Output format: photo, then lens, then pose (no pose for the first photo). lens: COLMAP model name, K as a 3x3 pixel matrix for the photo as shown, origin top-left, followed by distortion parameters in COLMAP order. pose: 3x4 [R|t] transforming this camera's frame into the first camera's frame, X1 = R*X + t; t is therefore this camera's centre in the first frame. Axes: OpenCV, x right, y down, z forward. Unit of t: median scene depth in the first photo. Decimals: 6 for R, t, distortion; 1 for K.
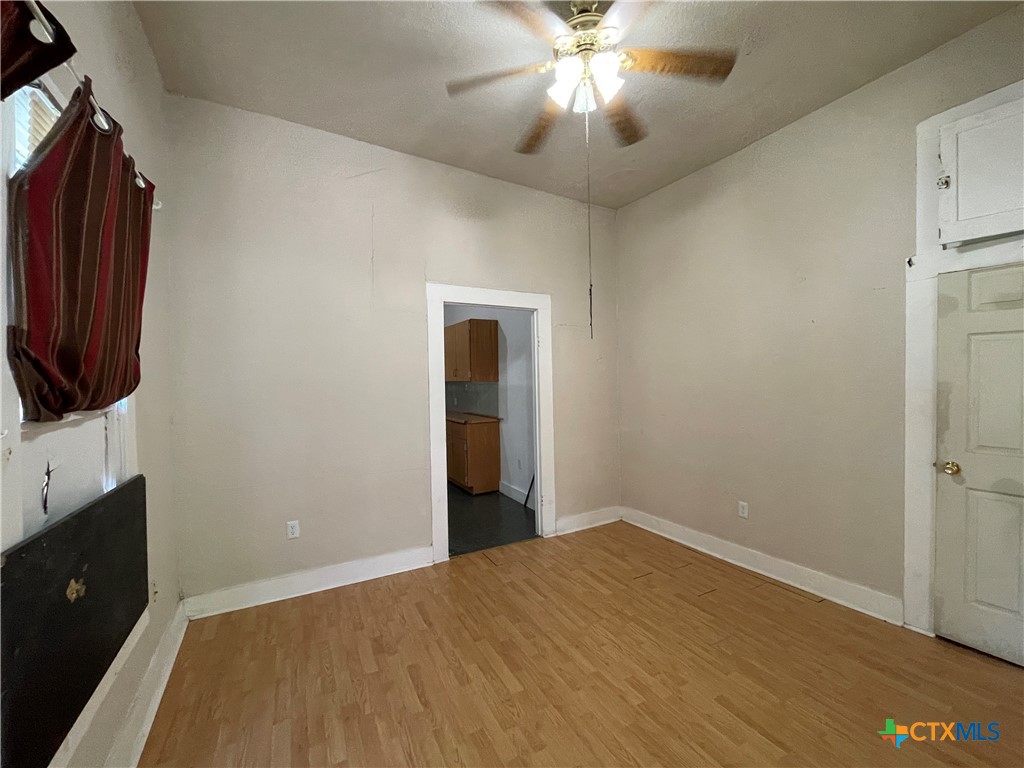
lens RADIAL K [[411.8, 0, 512.0], [0, 411.8, 384.0], [0, 0, 1]] dist [0.000122, 0.000178]
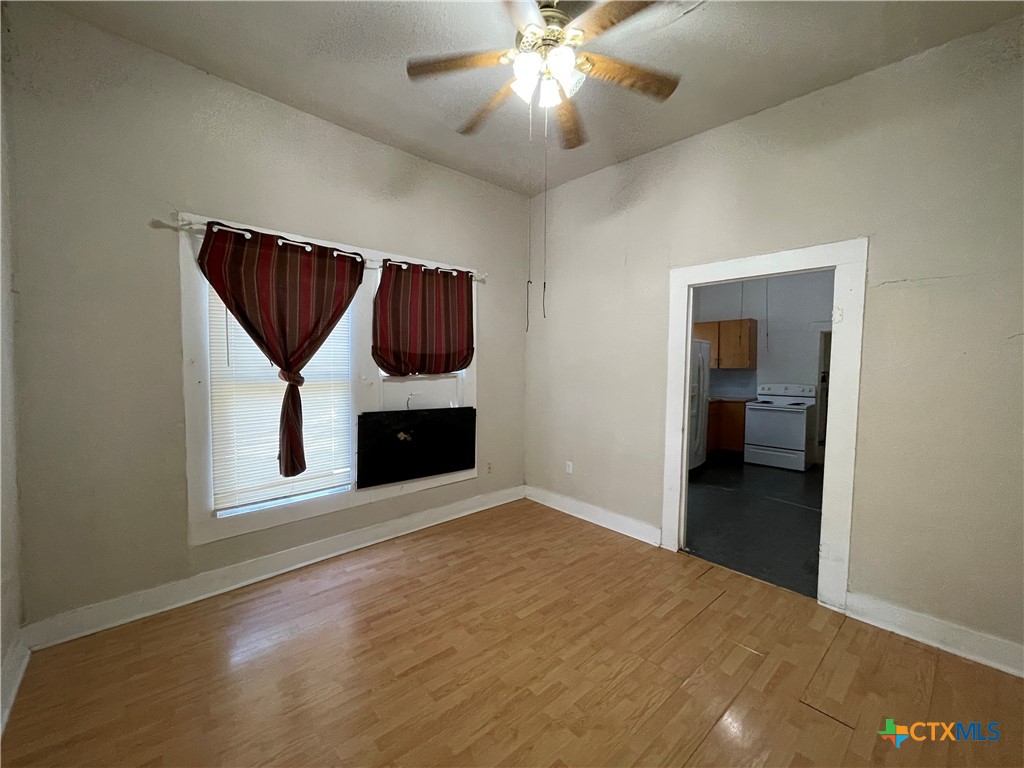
lens RADIAL K [[409.4, 0, 512.0], [0, 409.4, 384.0], [0, 0, 1]] dist [-0.008053, 0.000342]
pose [[0.239723, 0.072947, -0.968097, 0.789211], [-0.027323, 0.997285, 0.068380, -0.031920], [0.970457, 0.010059, 0.241065, 0.455168]]
